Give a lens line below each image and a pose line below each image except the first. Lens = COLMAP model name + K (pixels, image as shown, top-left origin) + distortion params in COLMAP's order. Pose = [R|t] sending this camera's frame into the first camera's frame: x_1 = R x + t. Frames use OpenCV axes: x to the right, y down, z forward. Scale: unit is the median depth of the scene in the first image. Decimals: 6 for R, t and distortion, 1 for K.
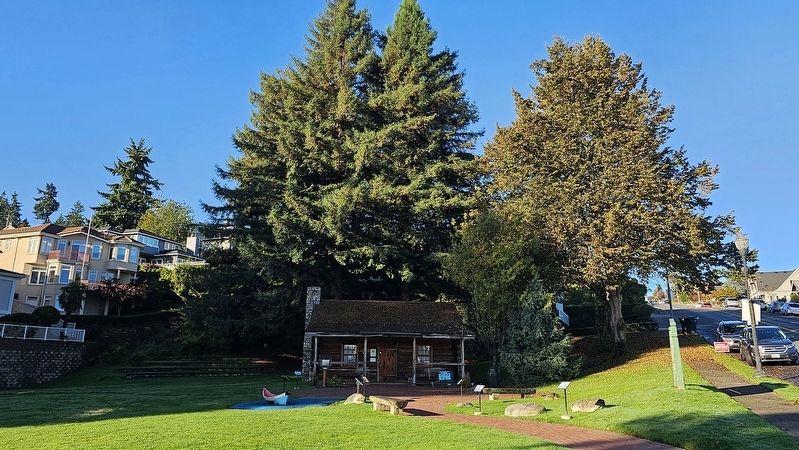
lens RADIAL K [[517.1, 0, 400.0], [0, 517.1, 225.2], [0, 0, 1]] dist [0.039438, 0.000533]
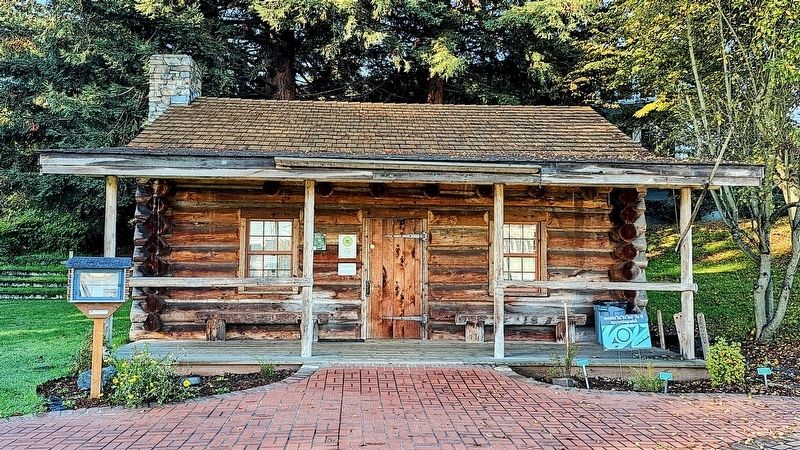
lens RADIAL K [[669.4, 0, 398.4], [0, 669.4, 229.2], [0, 0, 1]] dist [0.057245, 0.001018]
pose [[0.999784, -0.004950, -0.020195, -0.014691], [0.008875, 0.979914, 0.199225, 0.159944], [0.018803, -0.199361, 0.979746, 0.625356]]
